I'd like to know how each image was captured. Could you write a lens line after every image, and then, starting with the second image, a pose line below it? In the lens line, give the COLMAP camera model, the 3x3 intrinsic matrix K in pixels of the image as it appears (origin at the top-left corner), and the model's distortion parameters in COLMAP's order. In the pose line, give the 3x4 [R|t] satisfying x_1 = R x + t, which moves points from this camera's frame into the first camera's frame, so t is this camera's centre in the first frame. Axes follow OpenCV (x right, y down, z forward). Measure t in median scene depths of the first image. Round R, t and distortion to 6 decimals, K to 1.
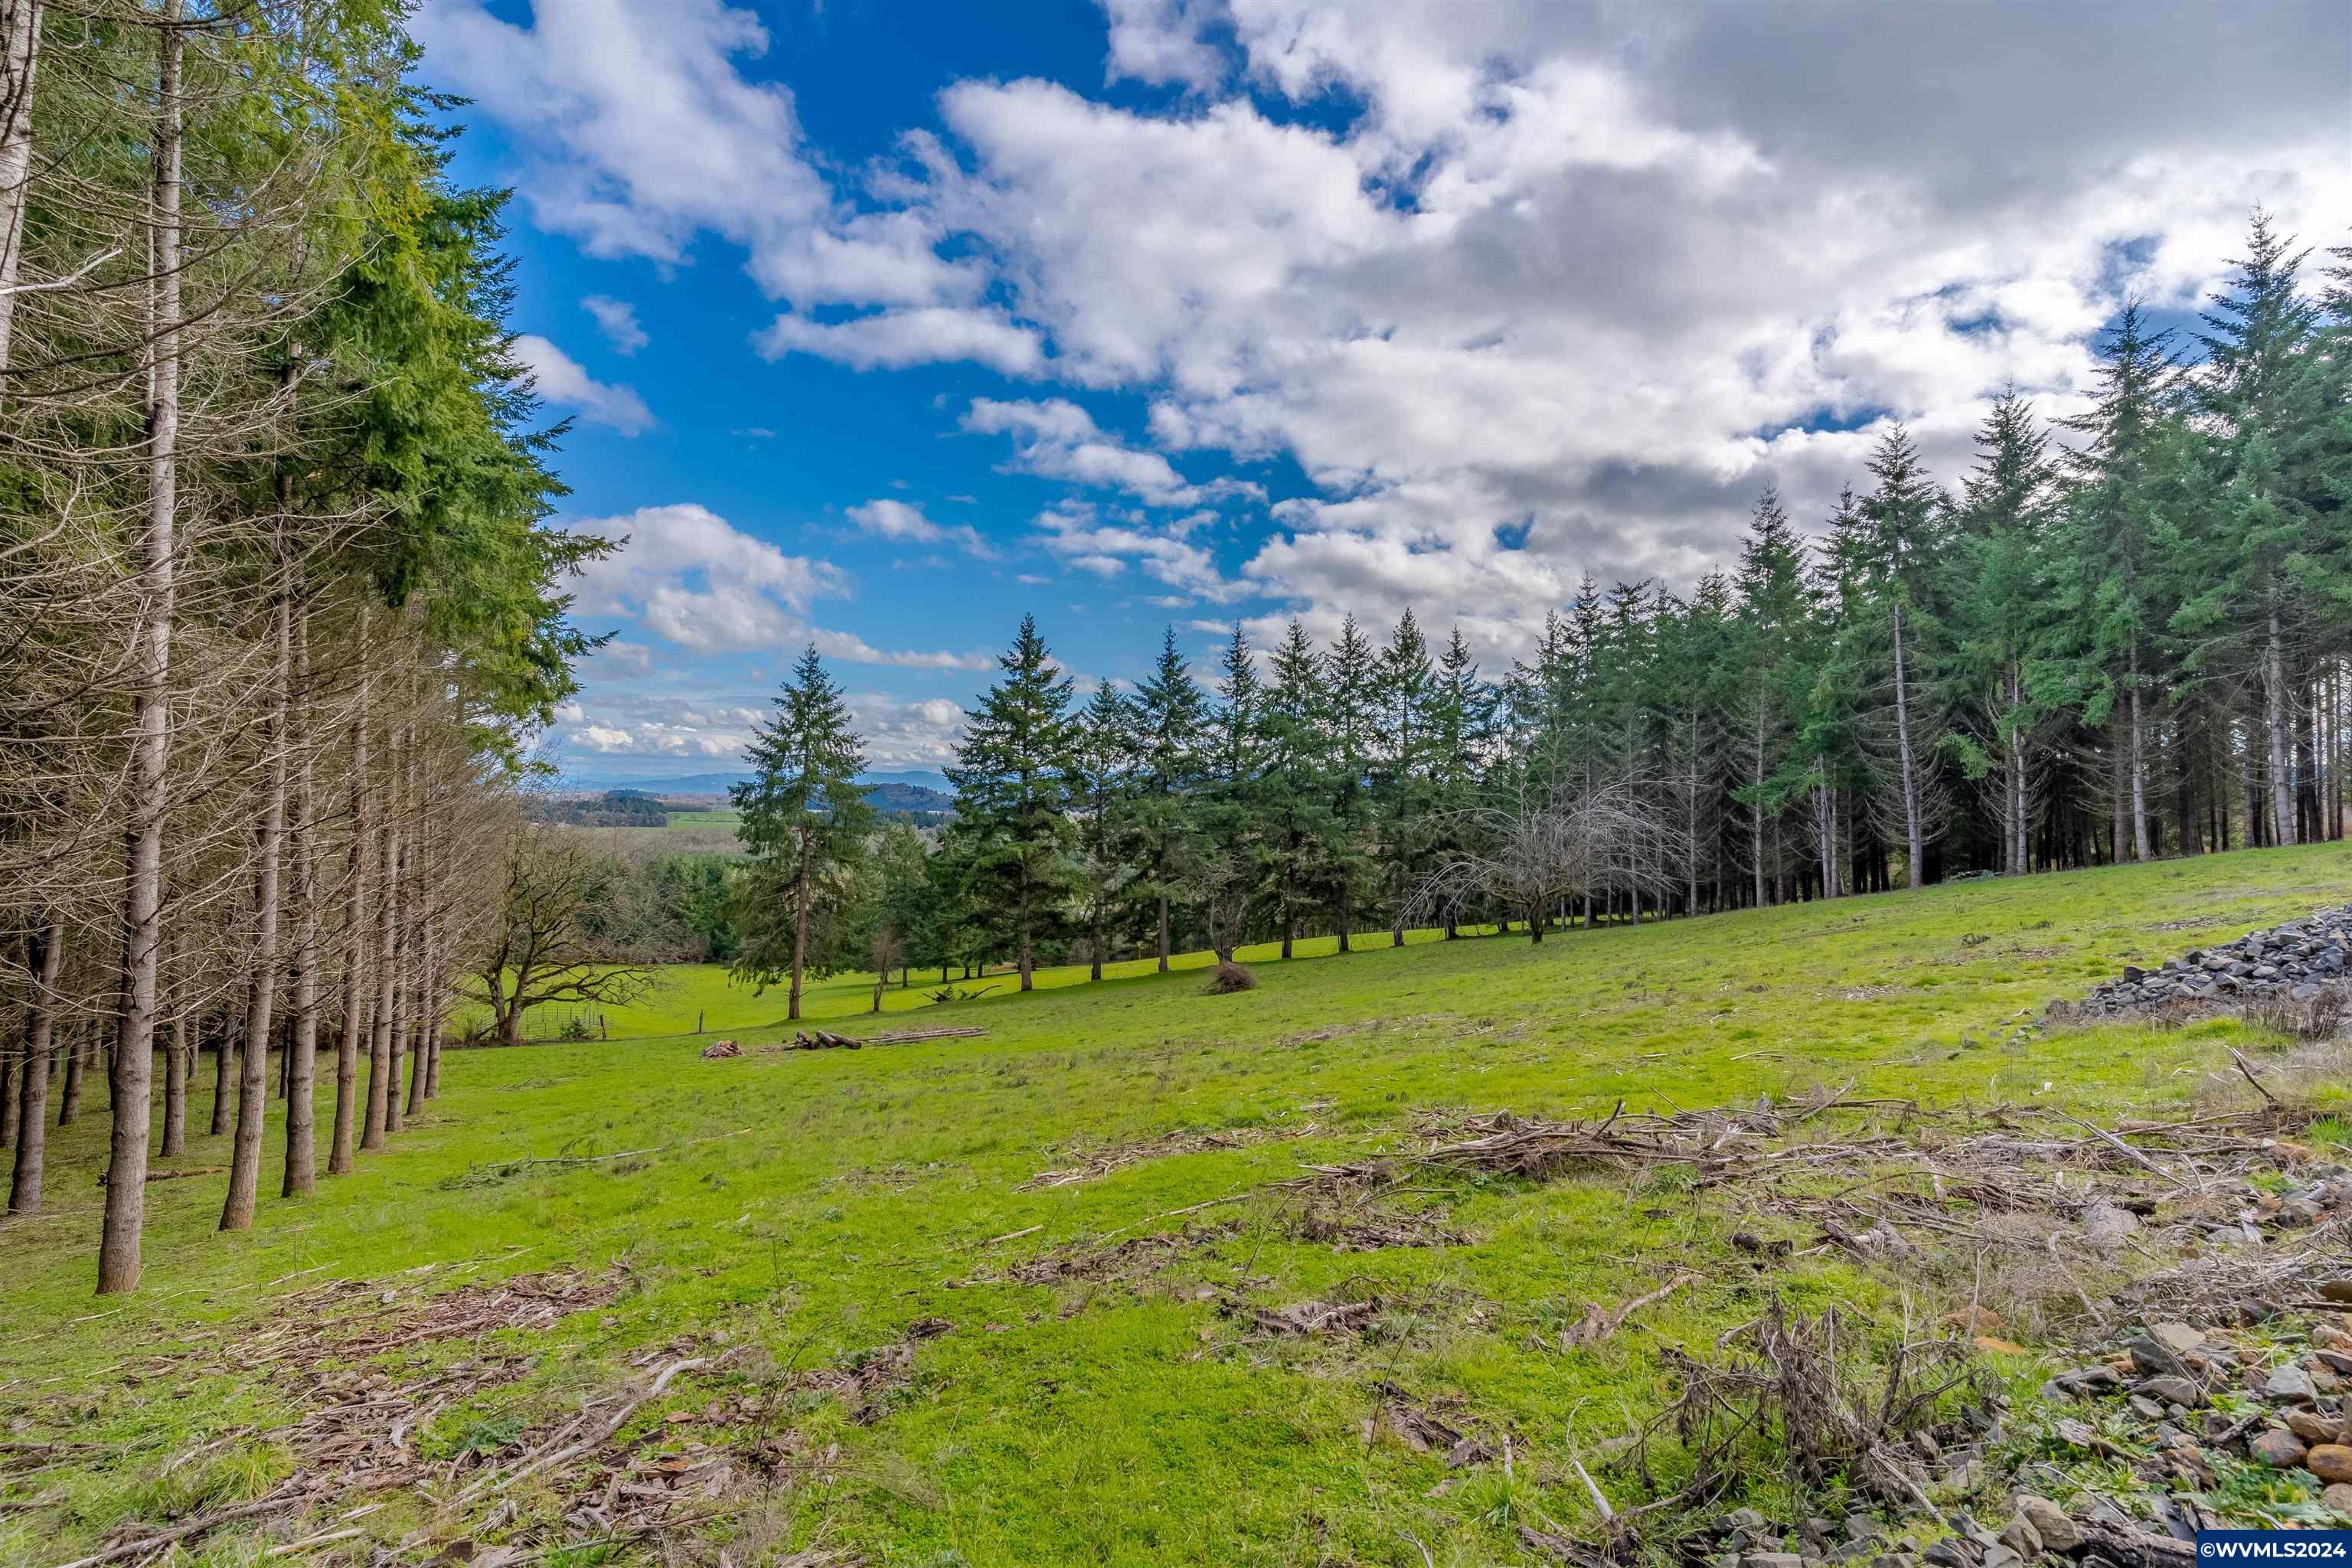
lens RADIAL K [[1179.4, 0, 1183.2], [0, 1179.4, 801.5], [0, 0, 1]] dist [0.016962, -0.002094]
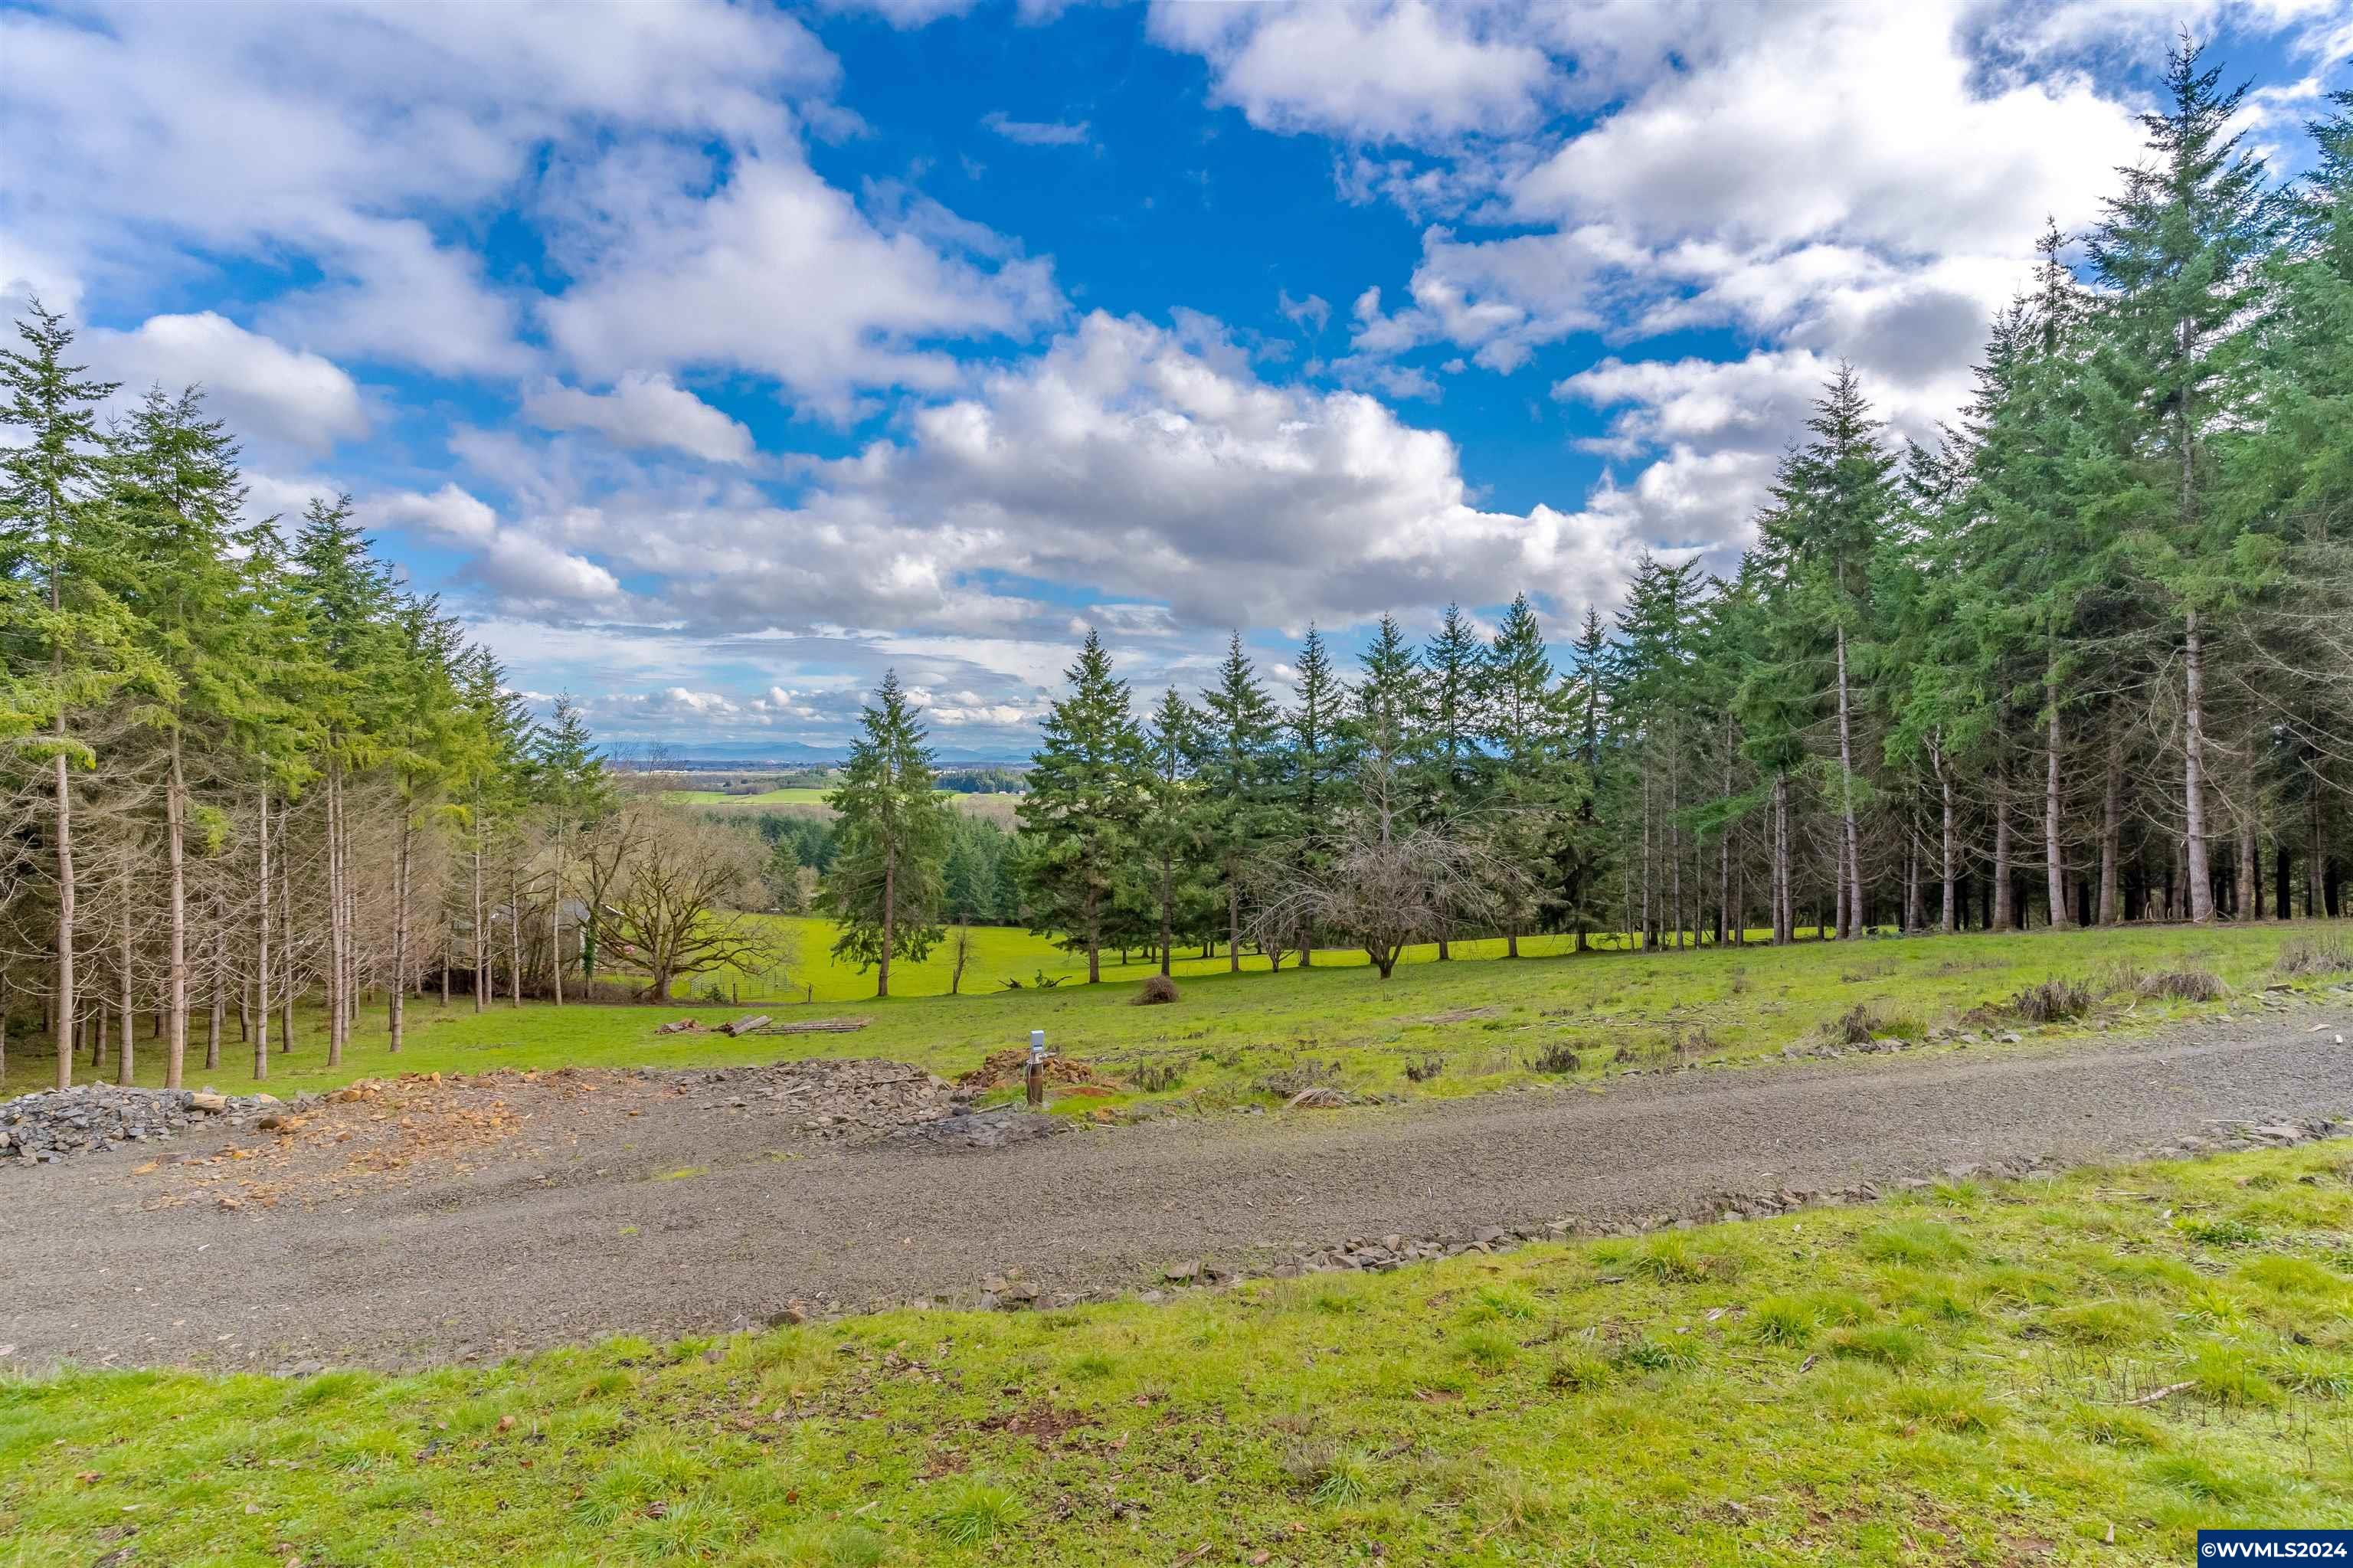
lens RADIAL K [[1179.9, 0, 1174.5], [0, 1179.9, 793.0], [0, 0, 1]] dist [0.016962, -0.002094]
pose [[0.924750, 0.002060, -0.380569, 0.348015], [0.006403, 0.999760, 0.020972, -0.034067], [0.380521, -0.021831, 0.924515, 0.043091]]
